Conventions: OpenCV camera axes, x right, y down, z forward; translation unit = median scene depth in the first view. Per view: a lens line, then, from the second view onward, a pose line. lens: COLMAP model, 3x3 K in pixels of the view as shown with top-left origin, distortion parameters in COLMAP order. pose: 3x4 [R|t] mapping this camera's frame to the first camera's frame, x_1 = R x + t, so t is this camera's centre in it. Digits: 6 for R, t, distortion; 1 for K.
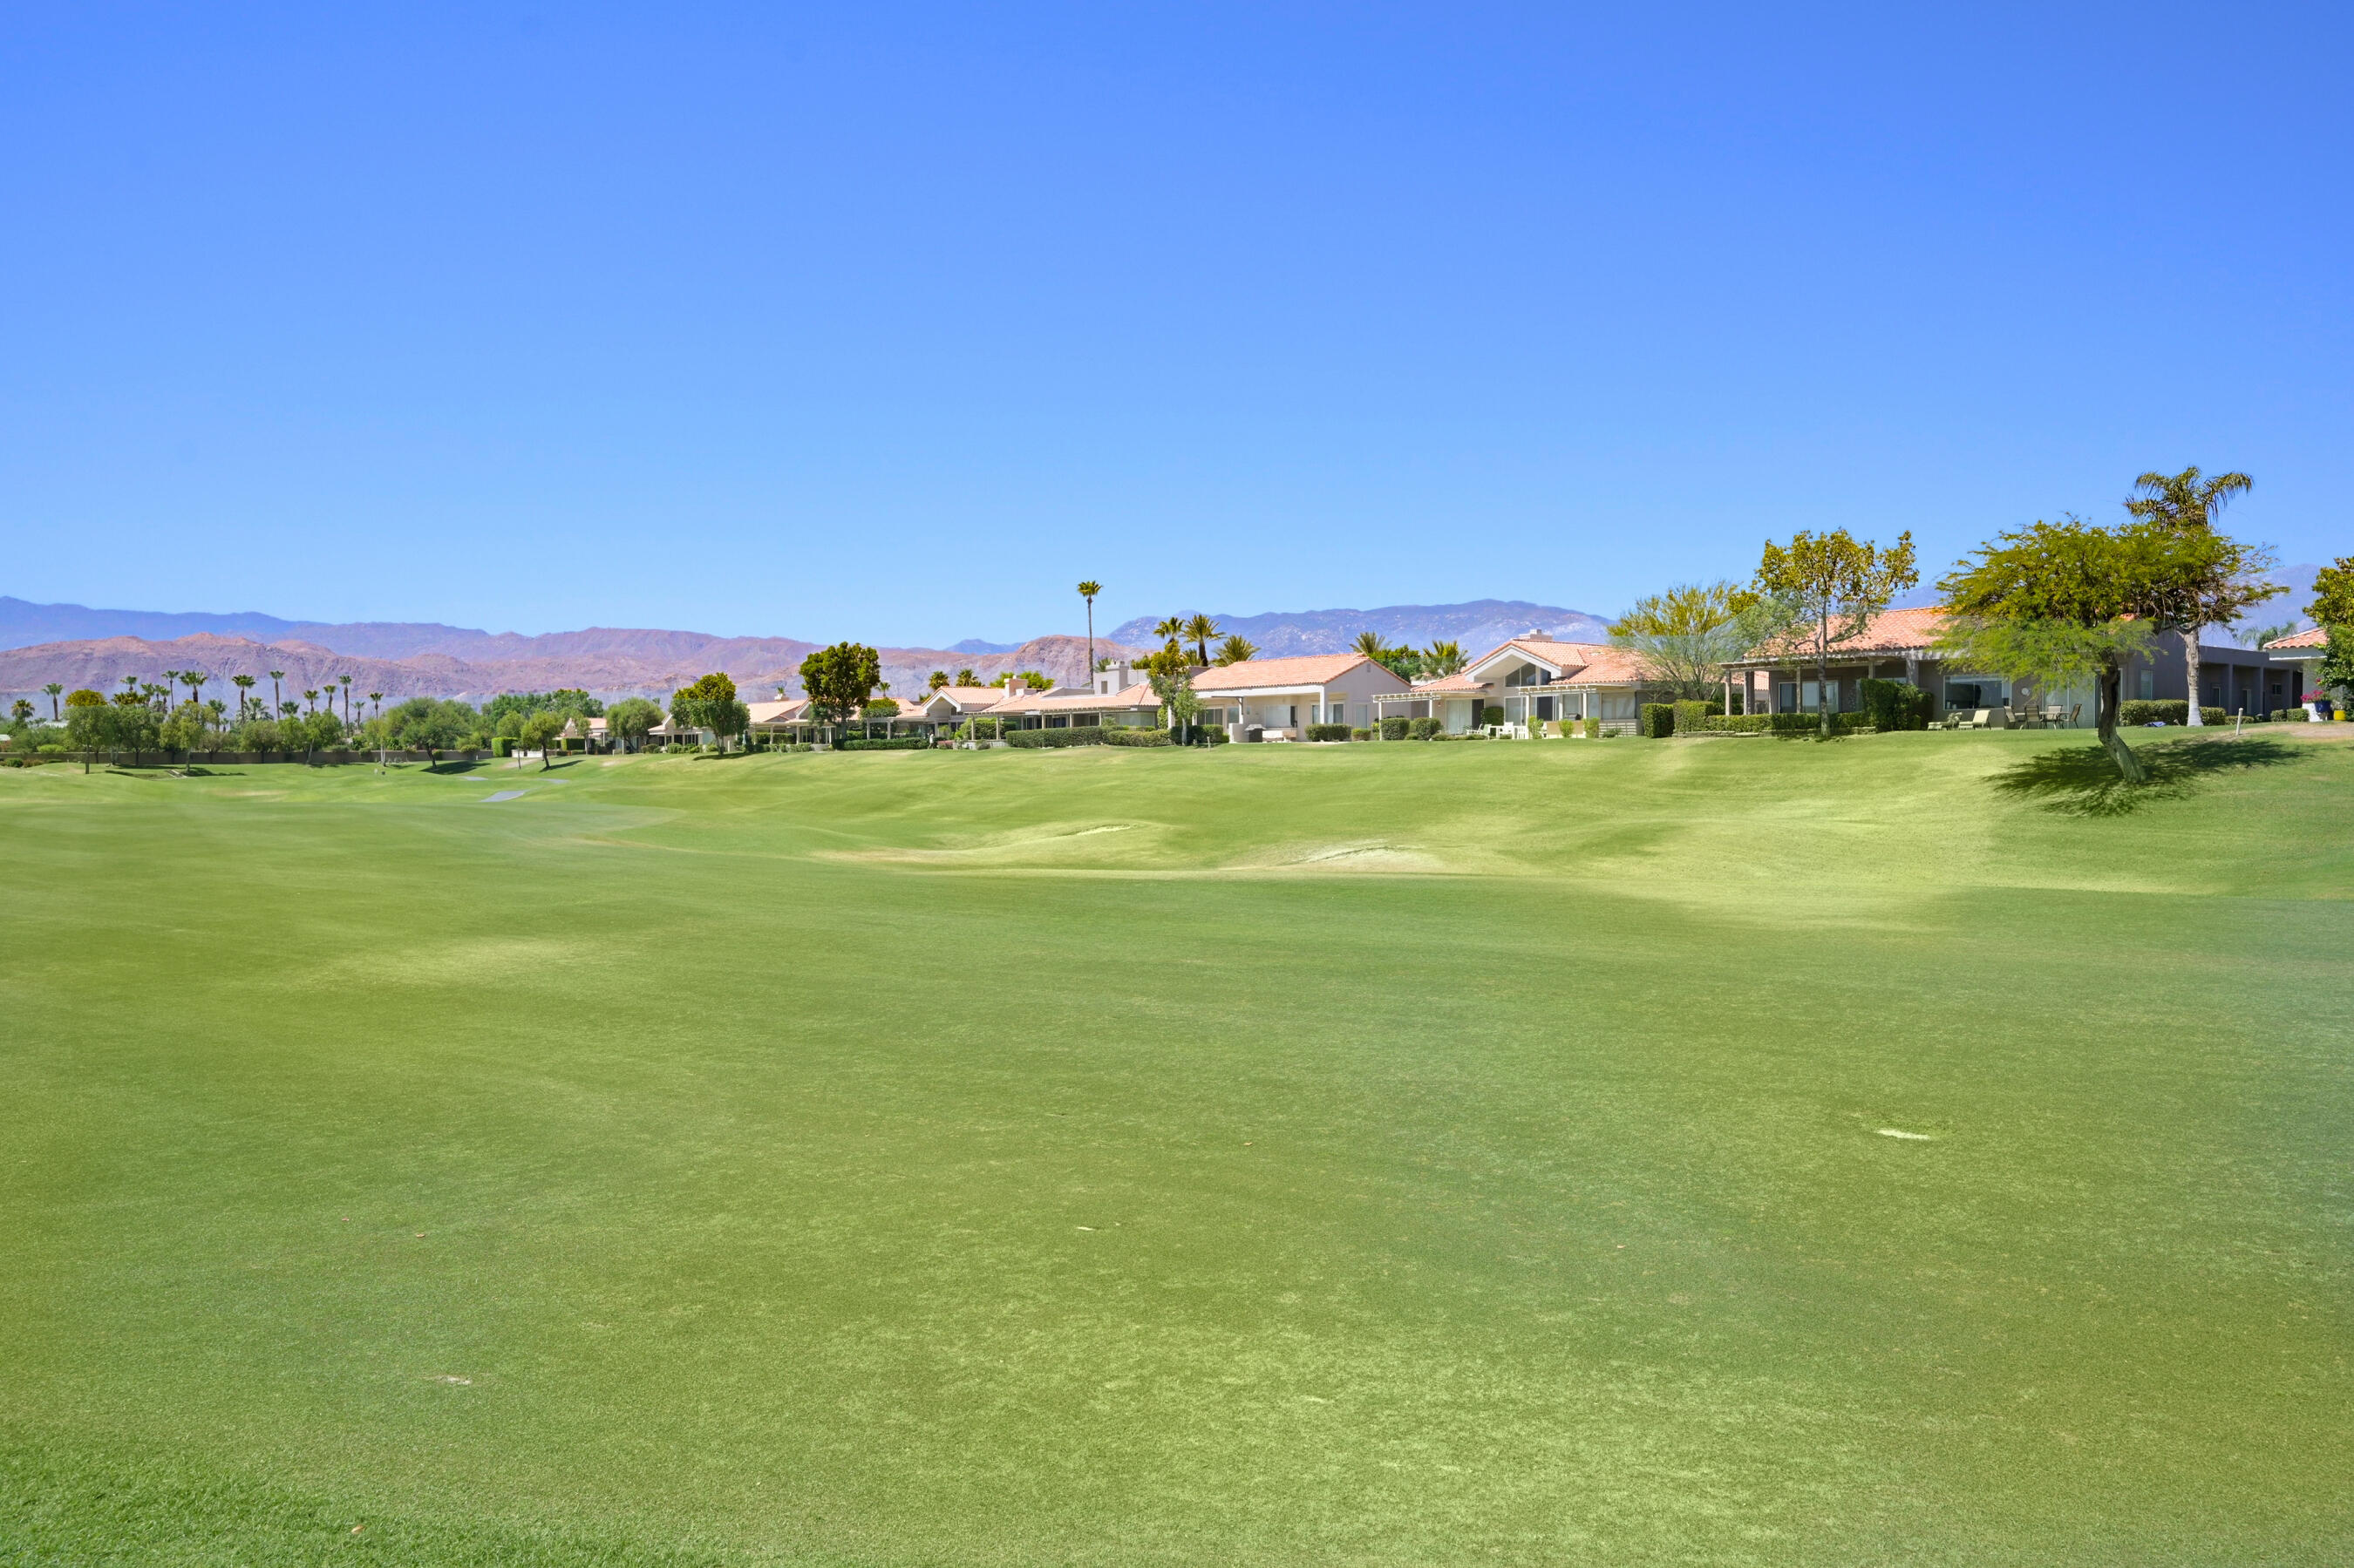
lens RADIAL K [[1558.2, 0, 1177.0], [0, 1558.2, 784.0], [0, 0, 1]] dist [0.021793, 0.000993]
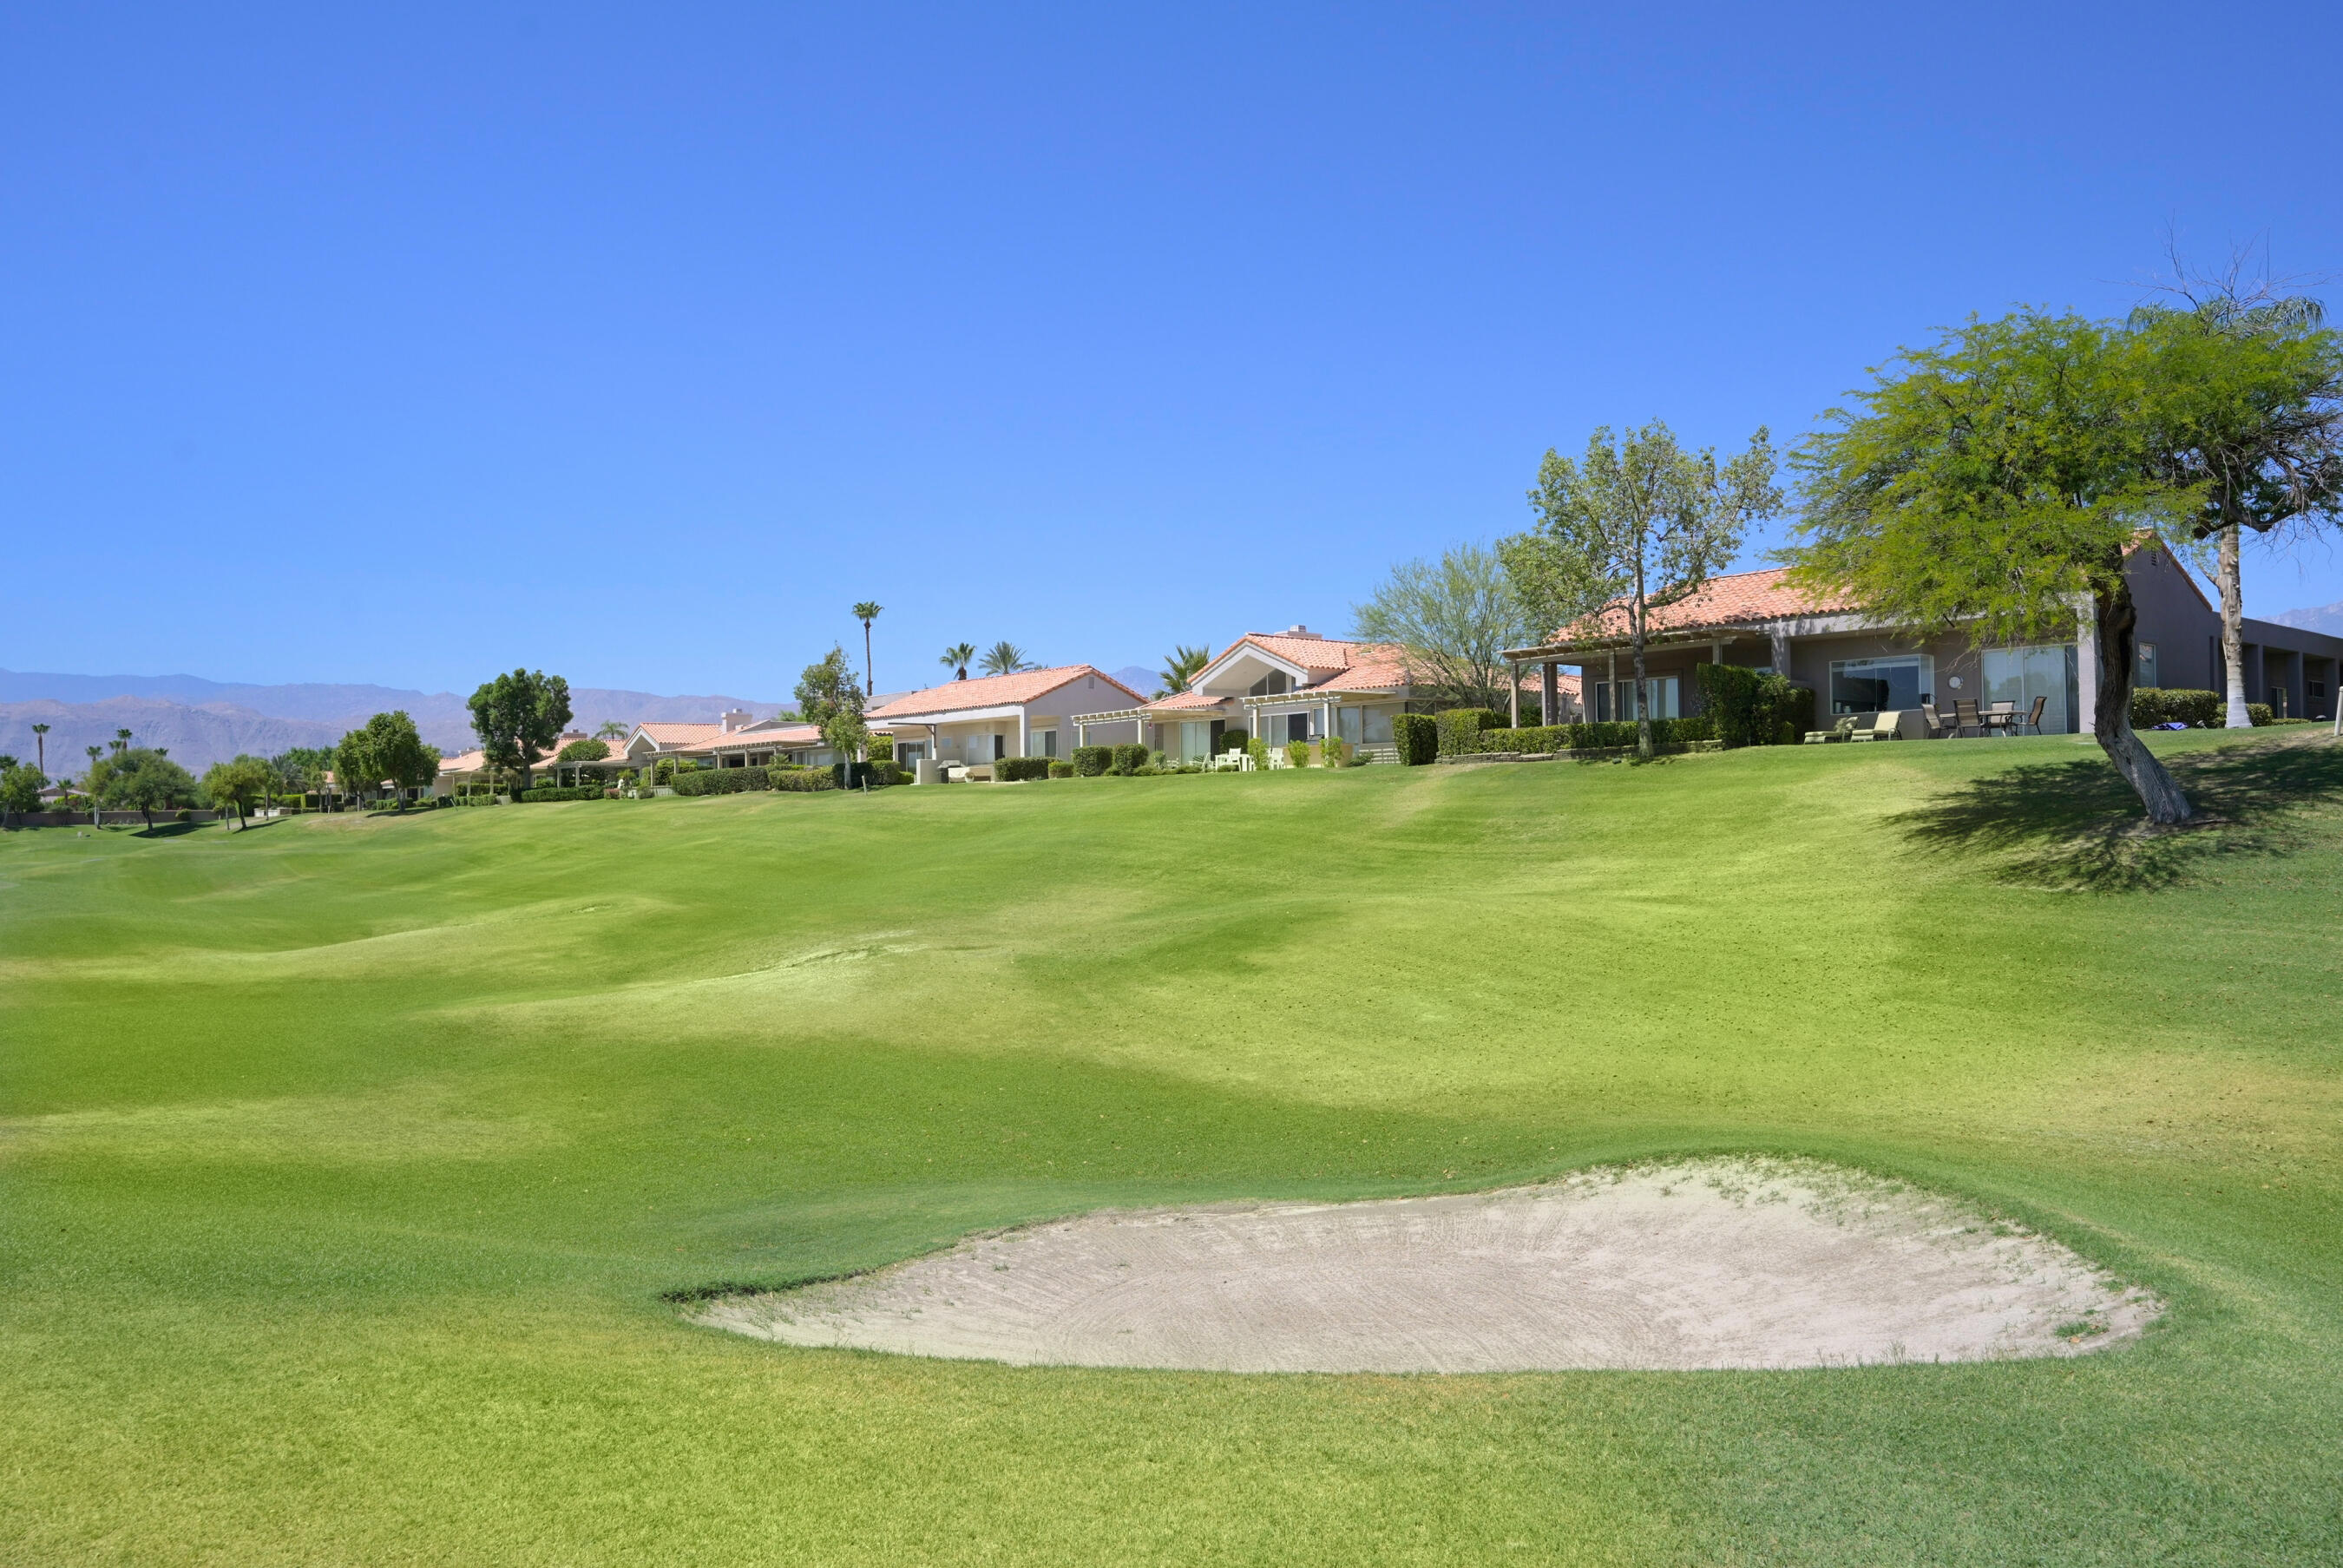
lens RADIAL K [[1551.1, 0, 1171.5], [0, 1551.1, 784.0], [0, 0, 1]] dist [0.021793, 0.000993]
pose [[0.999509, -0.008725, 0.030098, 0.203882], [0.009790, 0.999325, -0.035413, 0.001045], [-0.029769, 0.035690, 0.998919, 0.379034]]
